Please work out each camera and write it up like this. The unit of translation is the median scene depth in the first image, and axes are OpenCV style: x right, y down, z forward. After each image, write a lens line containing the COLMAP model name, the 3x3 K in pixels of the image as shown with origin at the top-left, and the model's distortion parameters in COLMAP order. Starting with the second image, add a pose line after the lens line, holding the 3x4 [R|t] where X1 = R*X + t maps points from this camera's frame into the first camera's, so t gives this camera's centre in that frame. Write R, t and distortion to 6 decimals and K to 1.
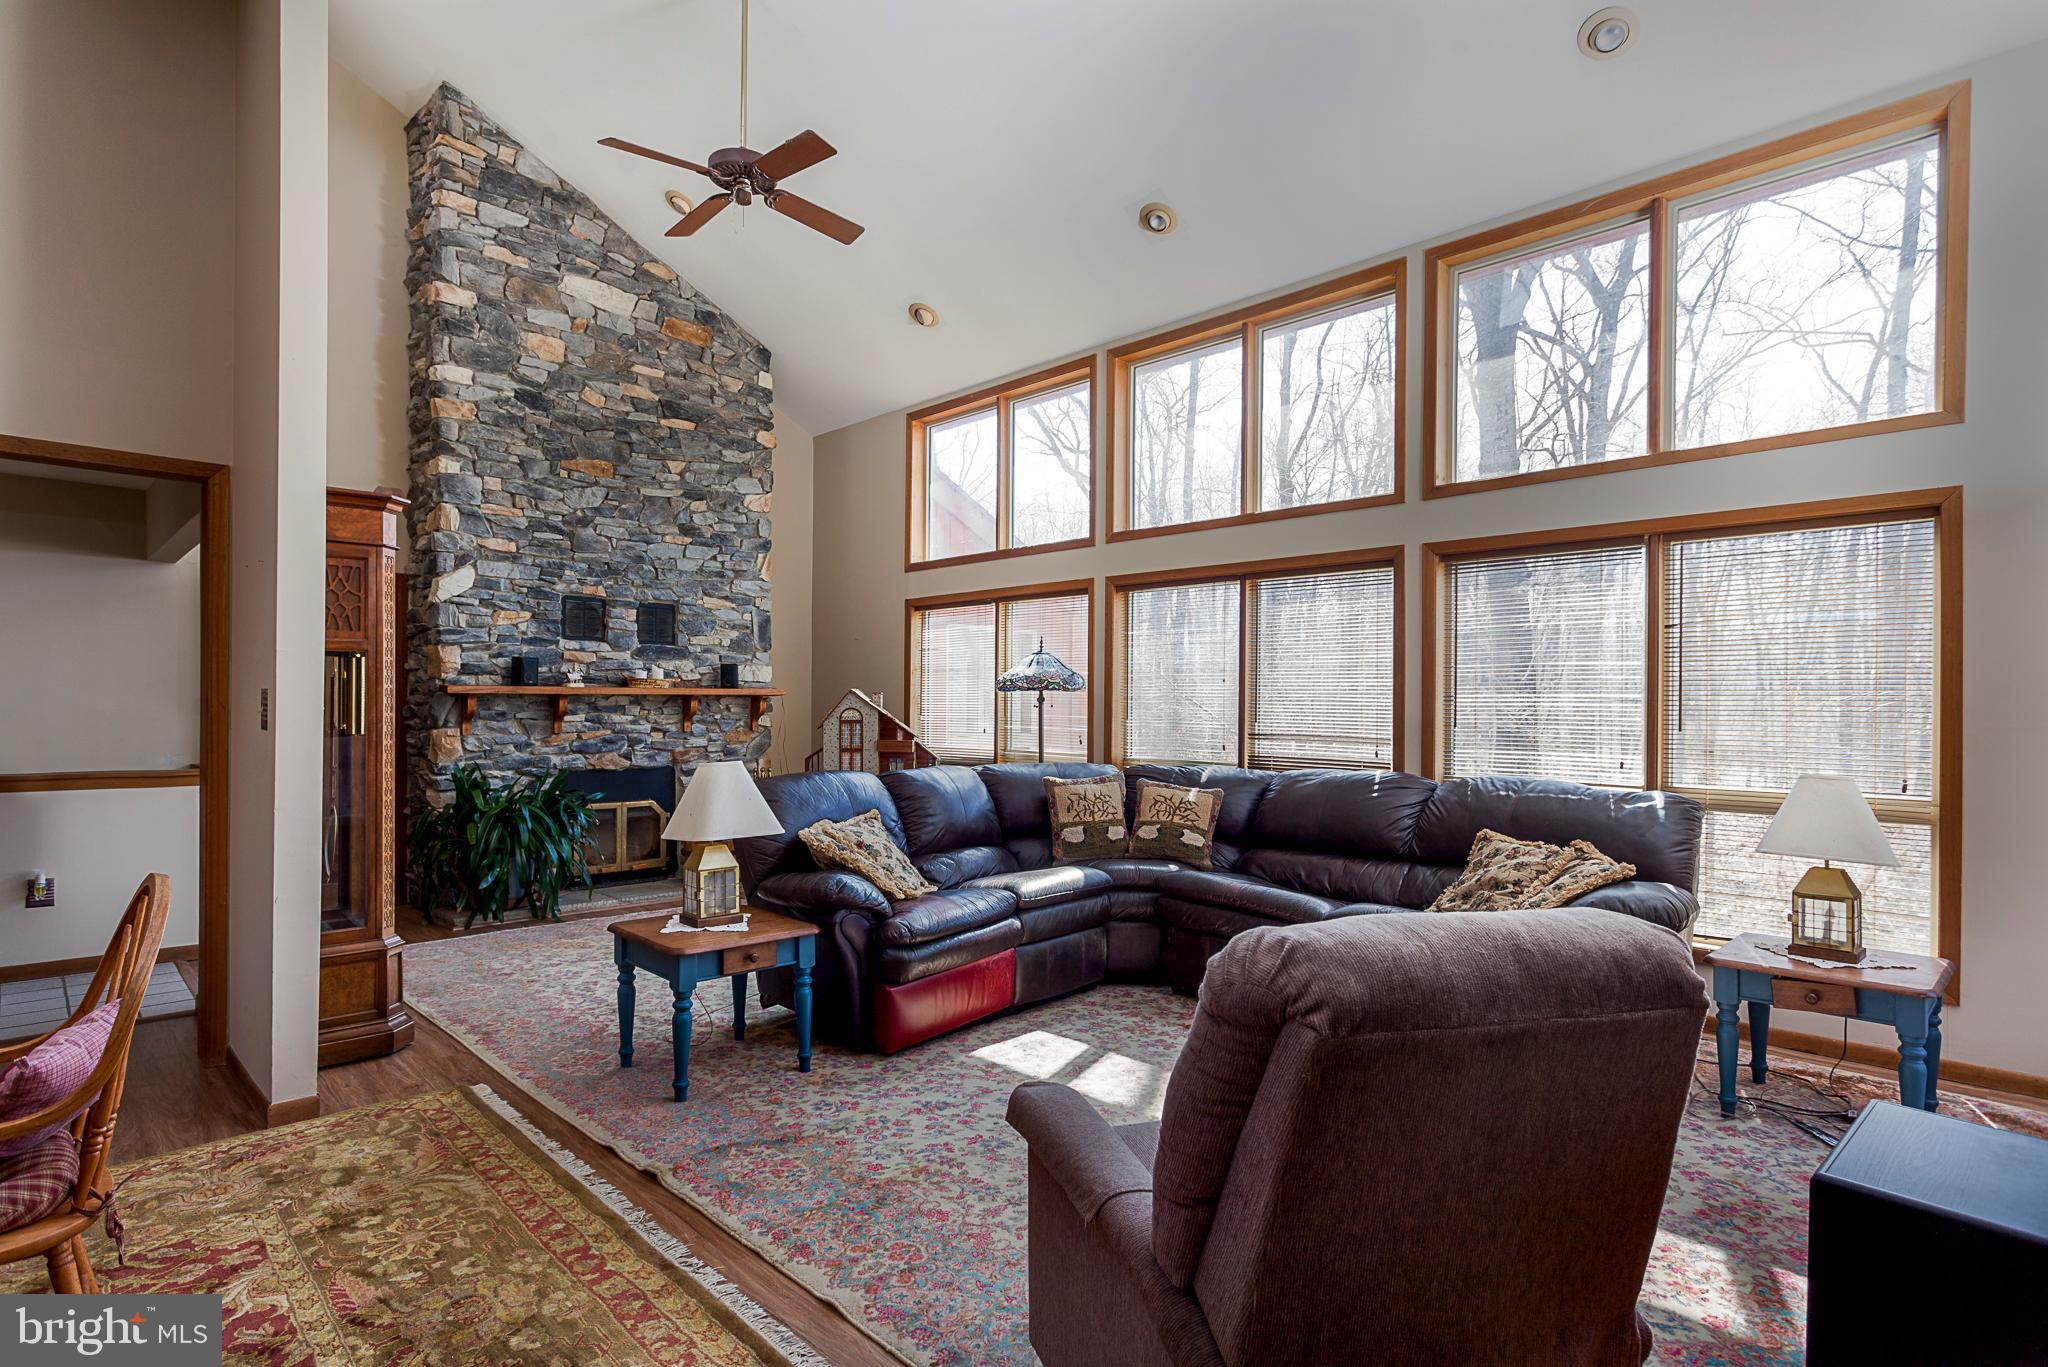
lens RADIAL K [[1043.2, 0, 1022.3], [0, 1043.2, 695.0], [0, 0, 1]] dist [0.018216, 0.000191]
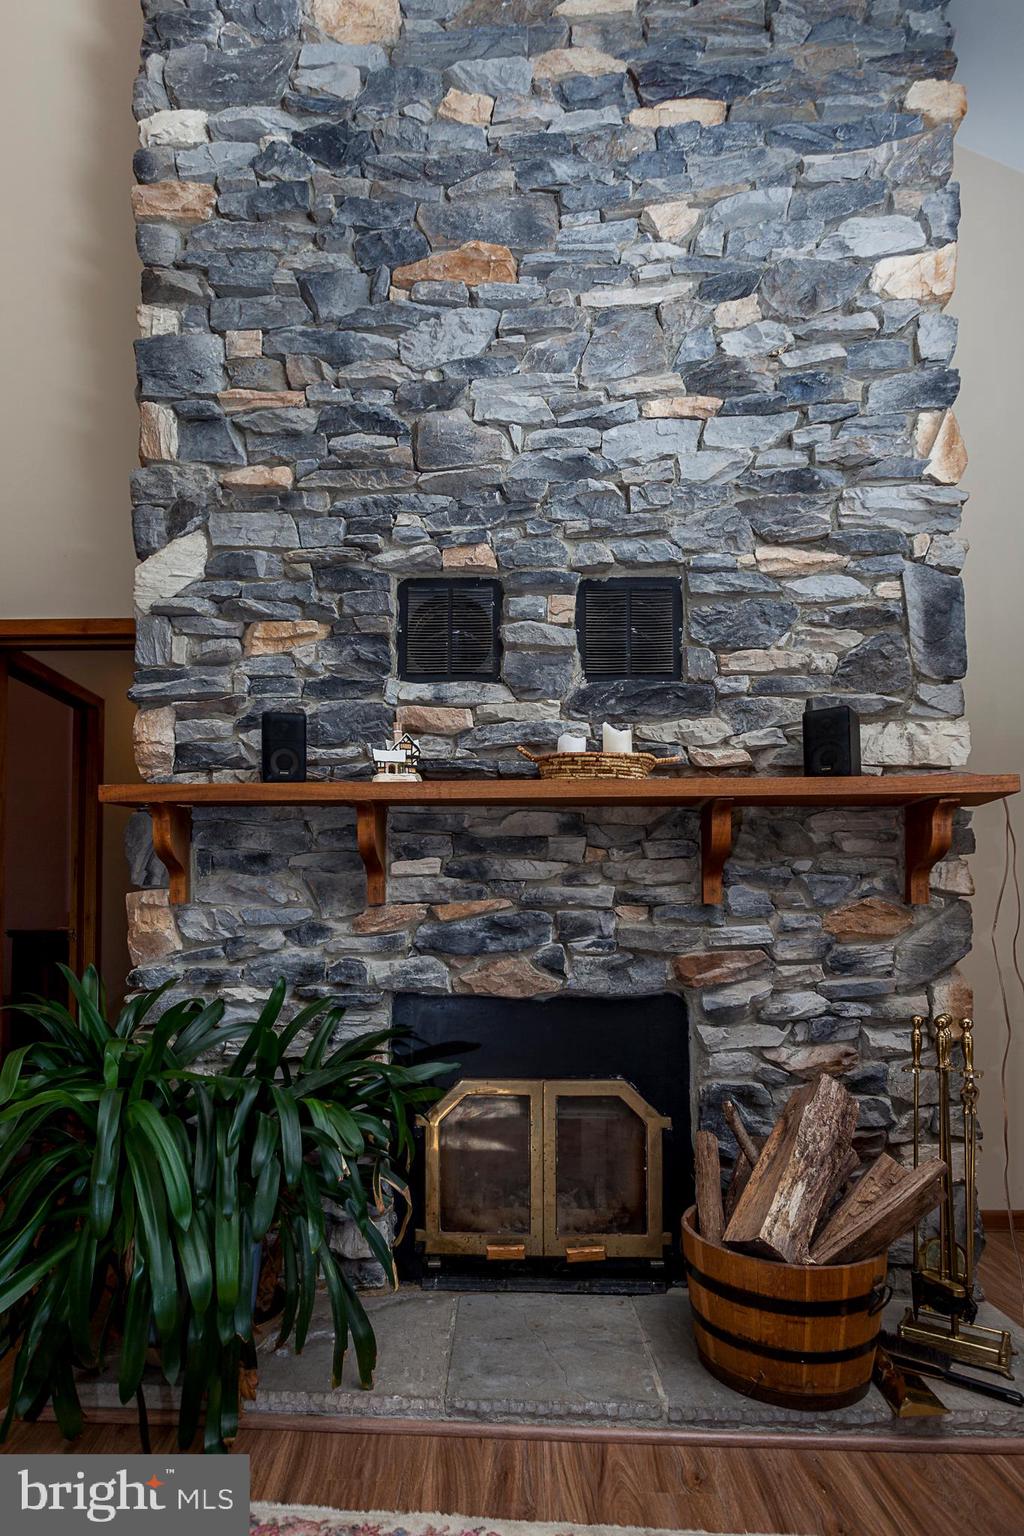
lens RADIAL K [[789.0, 0, 521.6], [0, 789.0, 895.7], [0, 0, 1]] dist [-0.009039, 0.002725]
pose [[0.693139, -0.025364, -0.720358, -0.177420], [0.007398, 0.999578, -0.028078, 0.041878], [0.720766, 0.014133, 0.693034, 0.810357]]
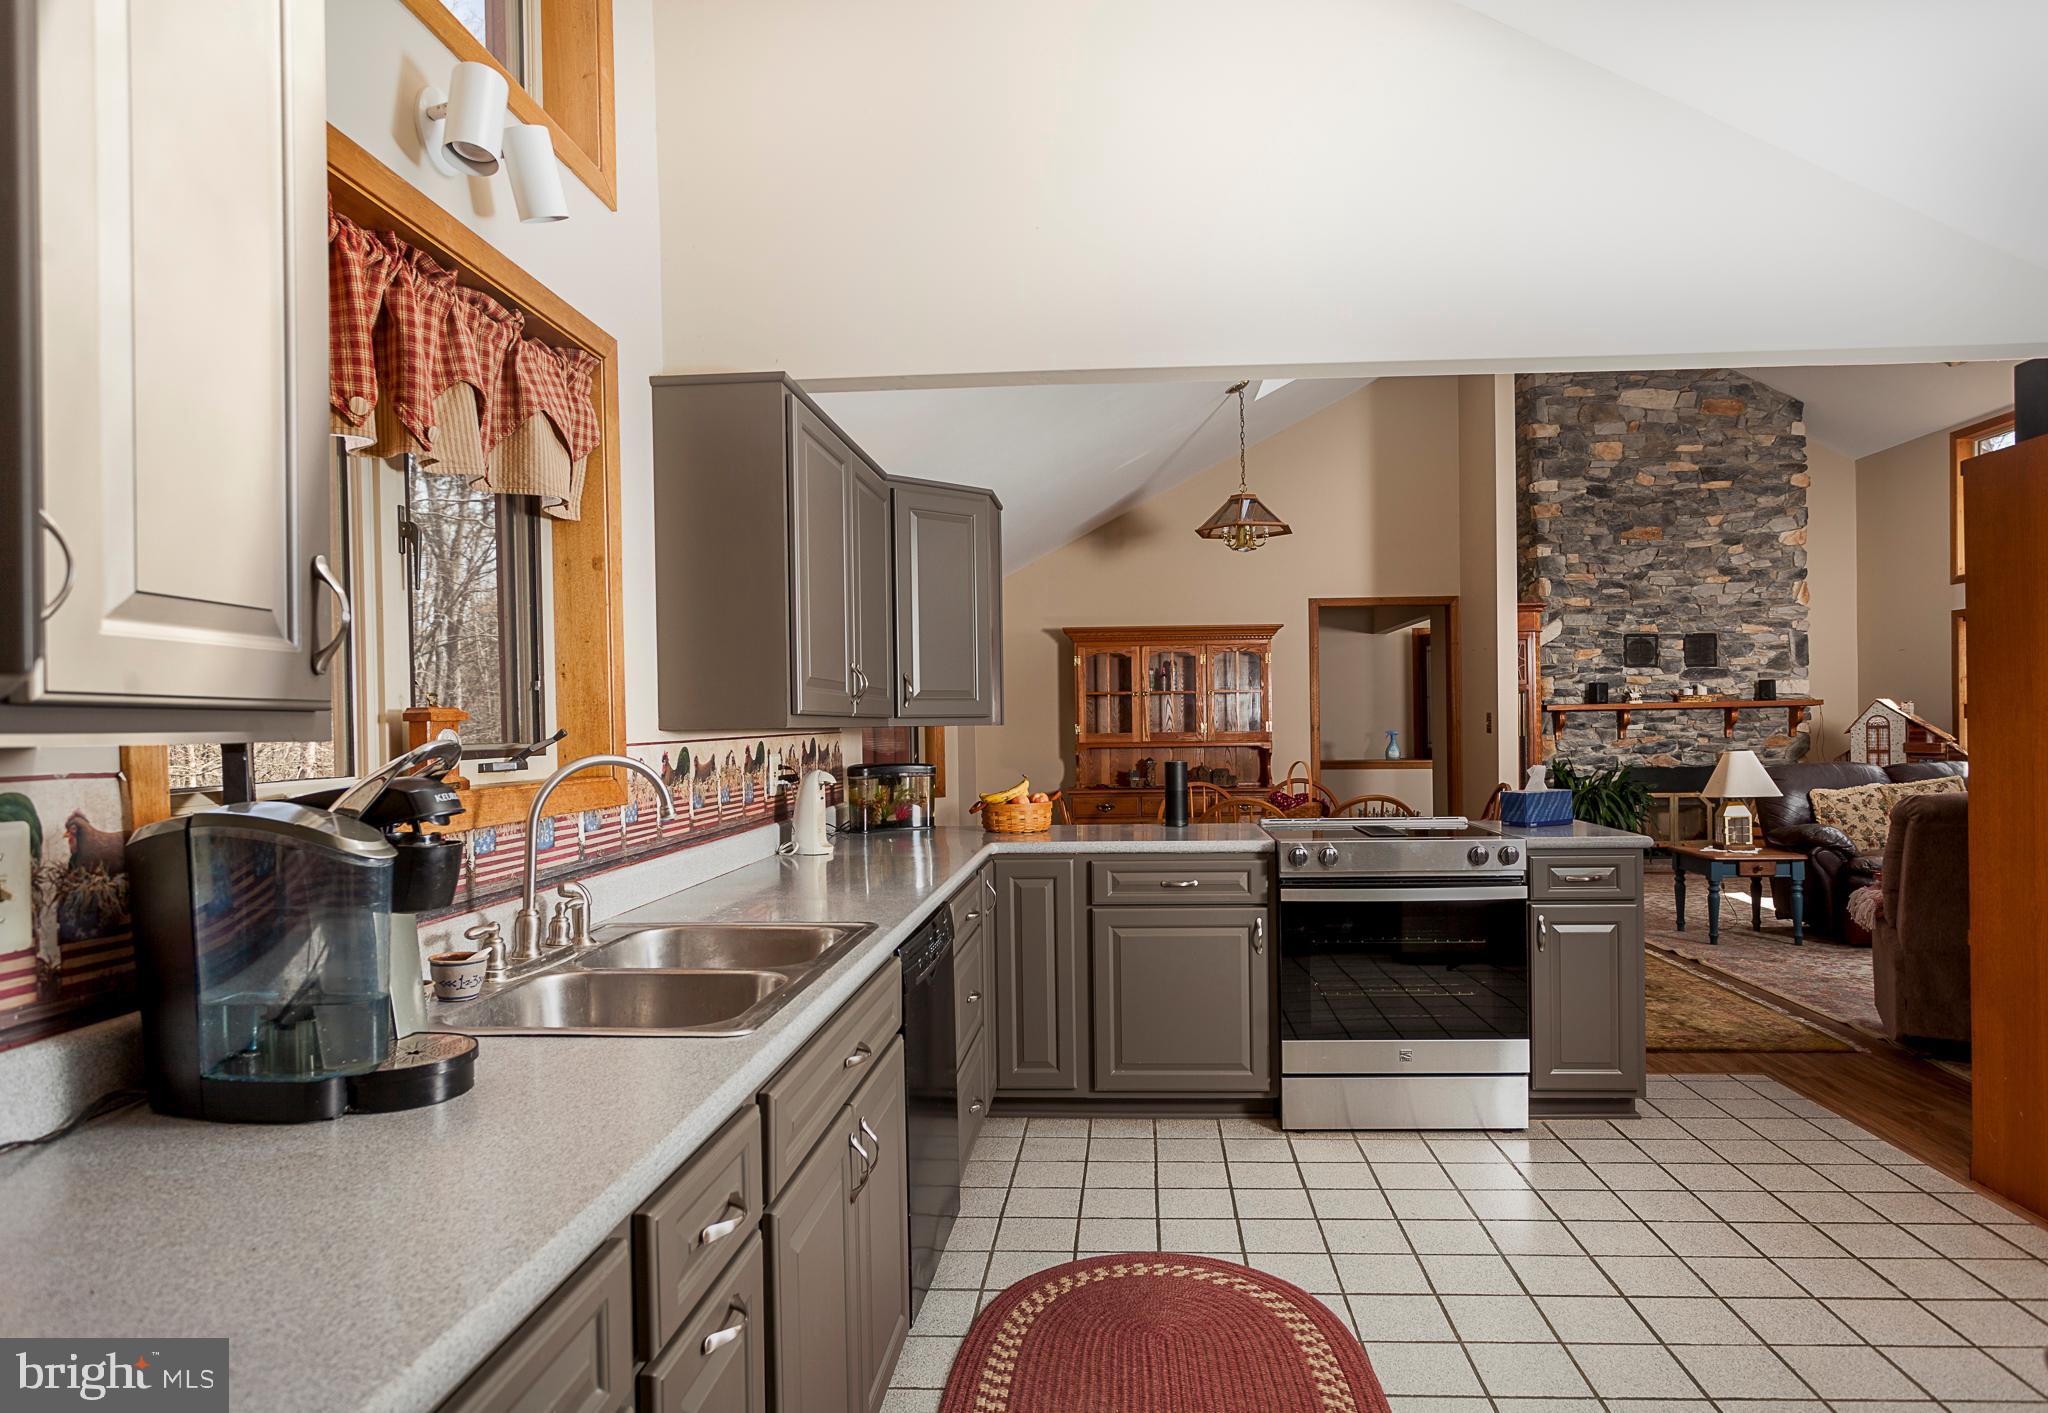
lens RADIAL K [[1218.1, 0, 1047.7], [0, 1218.1, 732.1], [0, 0, 1]] dist [-0.008759, -0.001721]
pose [[0.667604, -0.009572, -0.744455, 0.214446], [0.026047, 0.999606, 0.010506, -0.006614], [0.744061, -0.026404, 0.667590, -0.565310]]
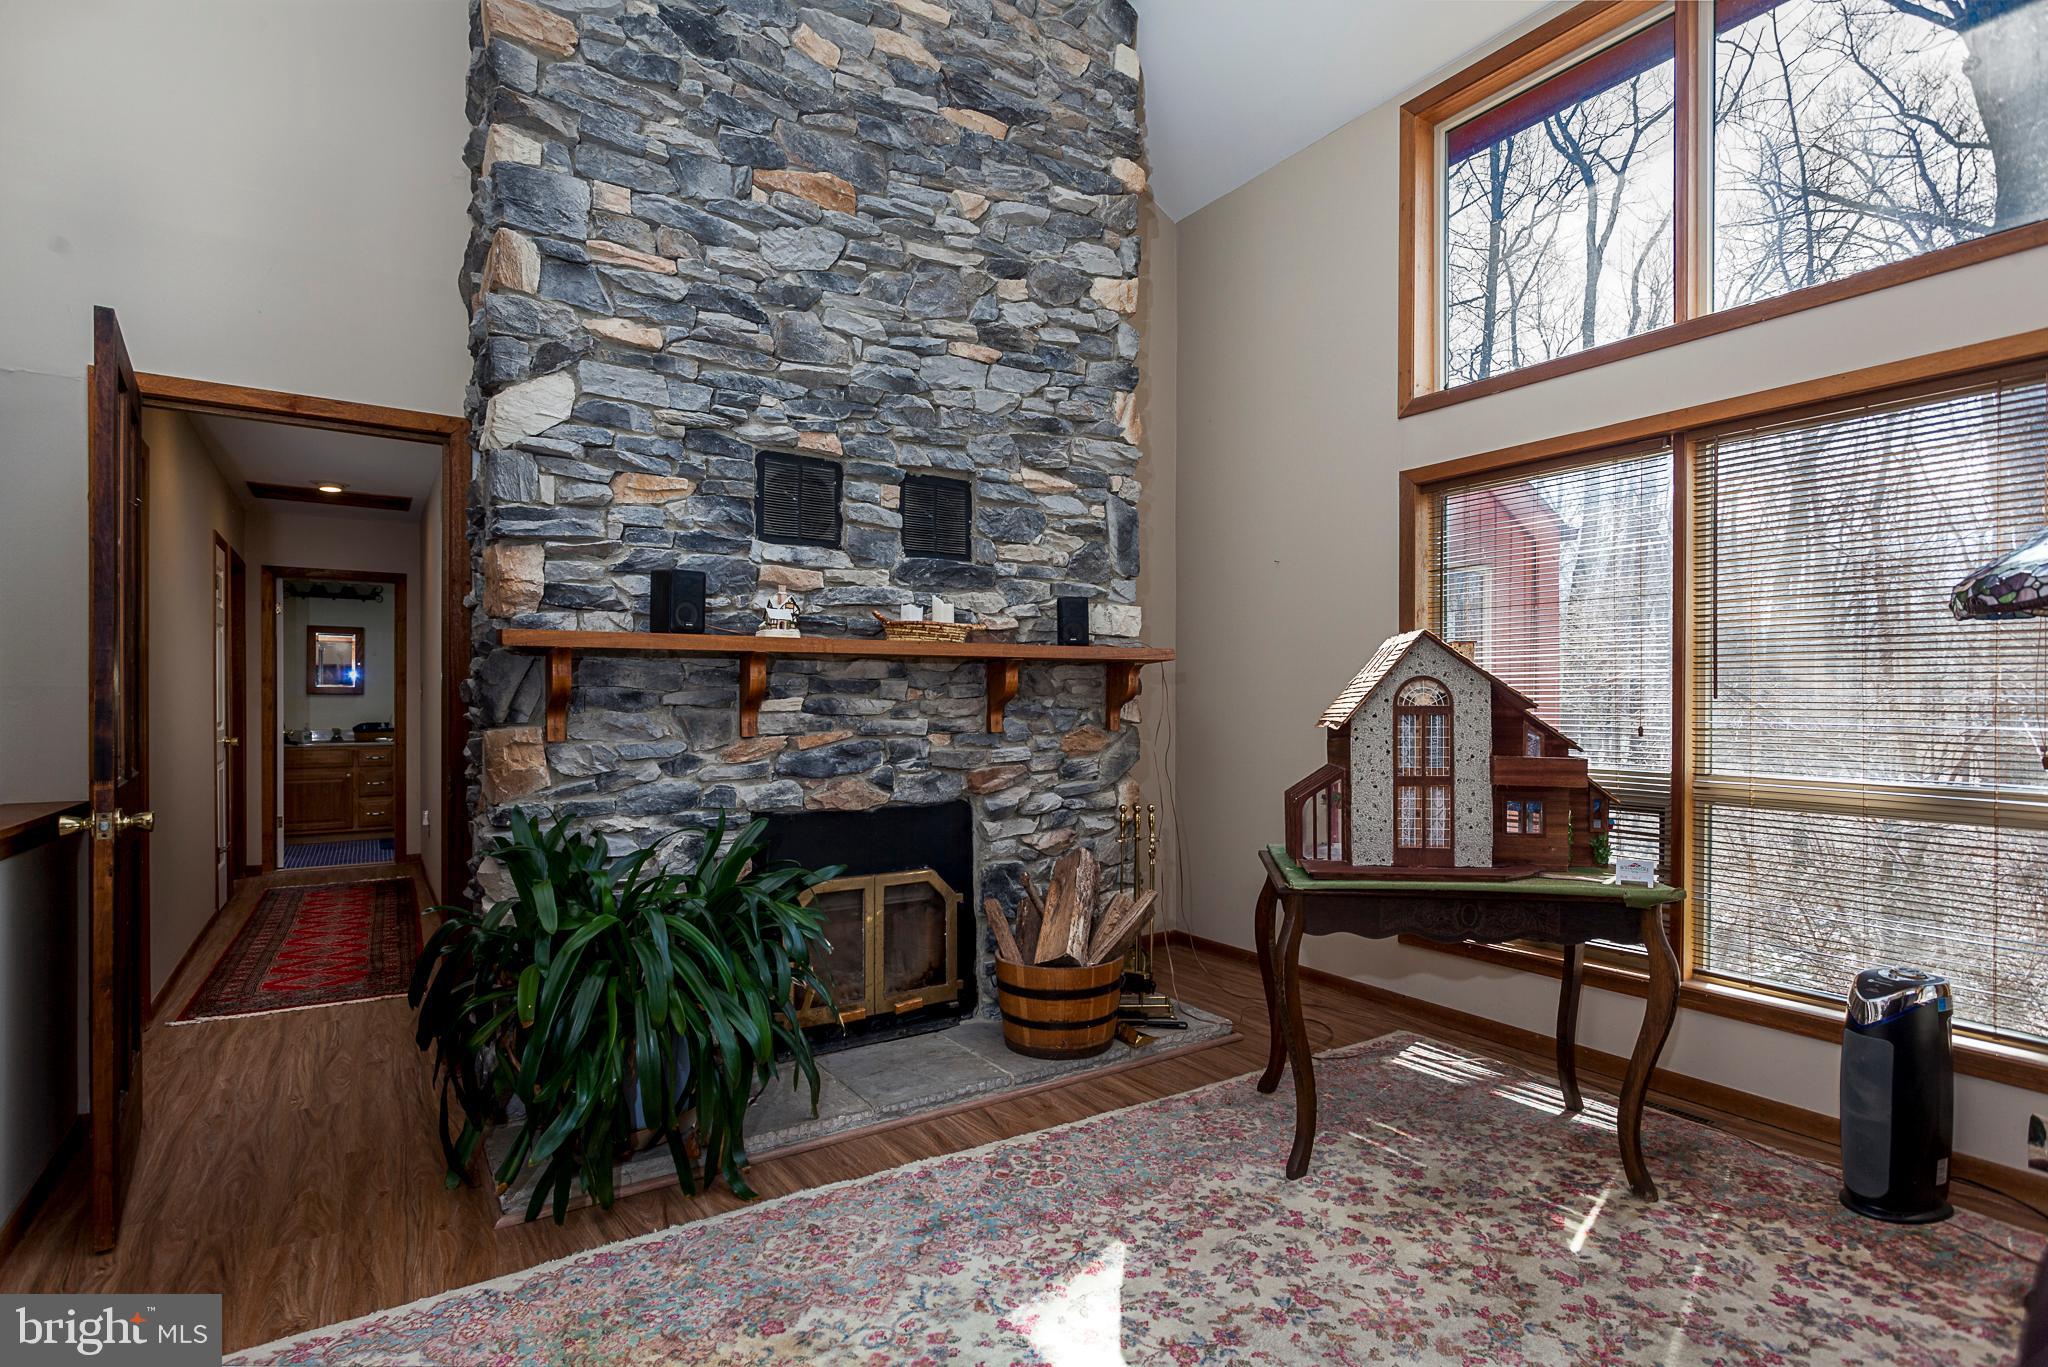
lens RADIAL K [[995.7, 0, 1031.5], [0, 995.7, 691.2], [0, 0, 1]] dist [0.000667, 0.001111]
pose [[0.983459, -0.005945, -0.181035, -0.231536], [0.005660, 0.999982, -0.002090, 0.017353], [0.181044, 0.001031, 0.983474, 0.568737]]
